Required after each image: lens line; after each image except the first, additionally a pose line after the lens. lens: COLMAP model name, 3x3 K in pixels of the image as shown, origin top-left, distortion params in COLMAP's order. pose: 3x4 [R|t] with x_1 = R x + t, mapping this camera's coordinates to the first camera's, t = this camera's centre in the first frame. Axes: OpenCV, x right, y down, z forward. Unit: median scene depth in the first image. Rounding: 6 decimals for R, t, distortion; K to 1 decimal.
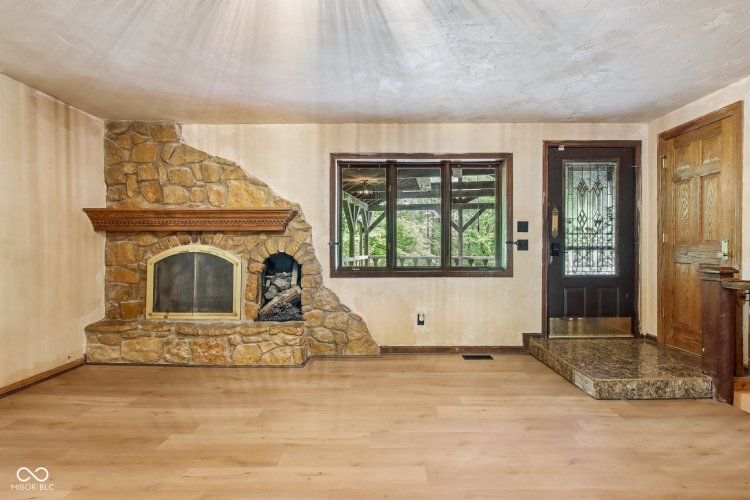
lens RADIAL K [[372.8, 0, 376.2], [0, 372.8, 251.0], [0, 0, 1]] dist [-0.013302, 0.002065]
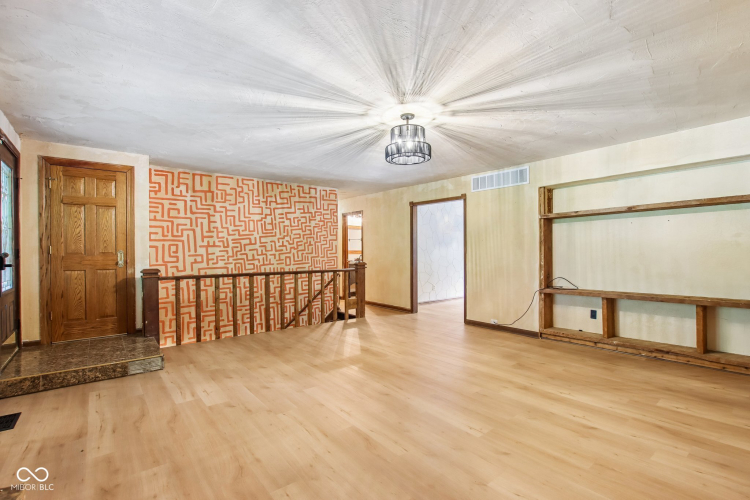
lens RADIAL K [[348.9, 0, 372.6], [0, 348.9, 250.3], [0, 0, 1]] dist [-0.022522, 0.005416]
pose [[-0.627463, 0.005063, 0.778630, -0.649109], [0.013400, 0.999901, 0.004297, -0.024725], [-0.778531, 0.013130, -0.627469, 0.871739]]
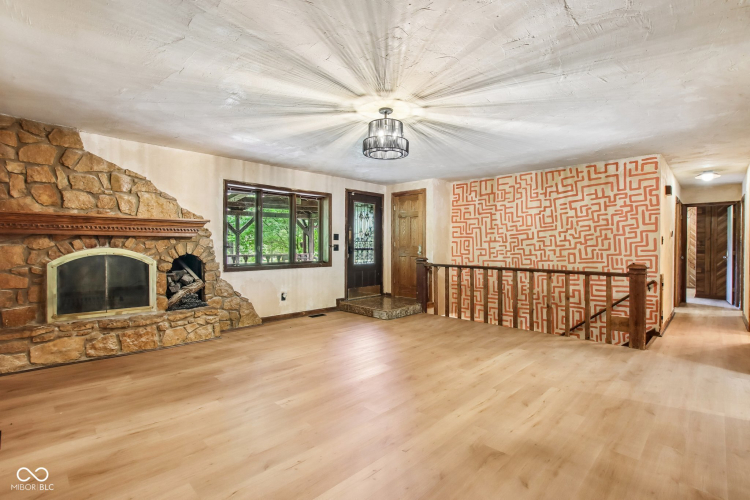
lens RADIAL K [[348.9, 0, 379.6], [0, 348.9, 249.4], [0, 0, 1]] dist [-0.022522, 0.005416]
pose [[0.694503, -0.005354, 0.719470, -0.659331], [0.002551, 0.999984, 0.004979, -0.016069], [-0.719485, -0.001623, 0.694506, -0.279951]]
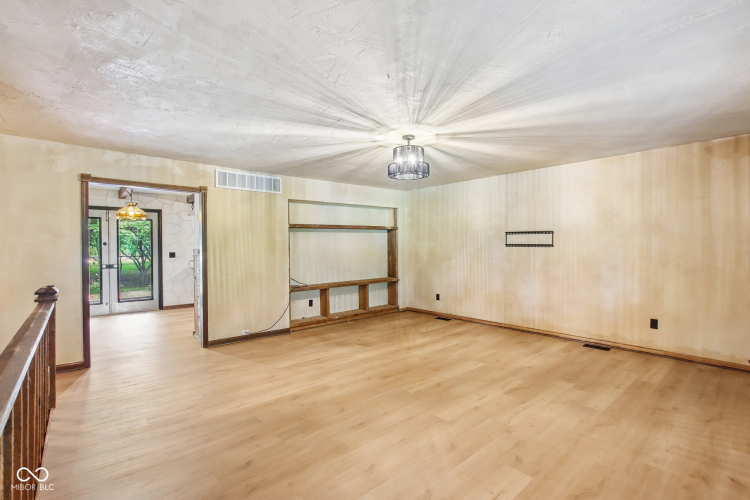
lens RADIAL K [[348.9, 0, 376.6], [0, 348.9, 251.0], [0, 0, 1]] dist [-0.022522, 0.005416]
pose [[-0.749701, 0.011410, -0.661678, 0.621239], [-0.001062, 0.999829, 0.018445, -0.055543], [0.661776, 0.014531, -0.749561, 0.920601]]
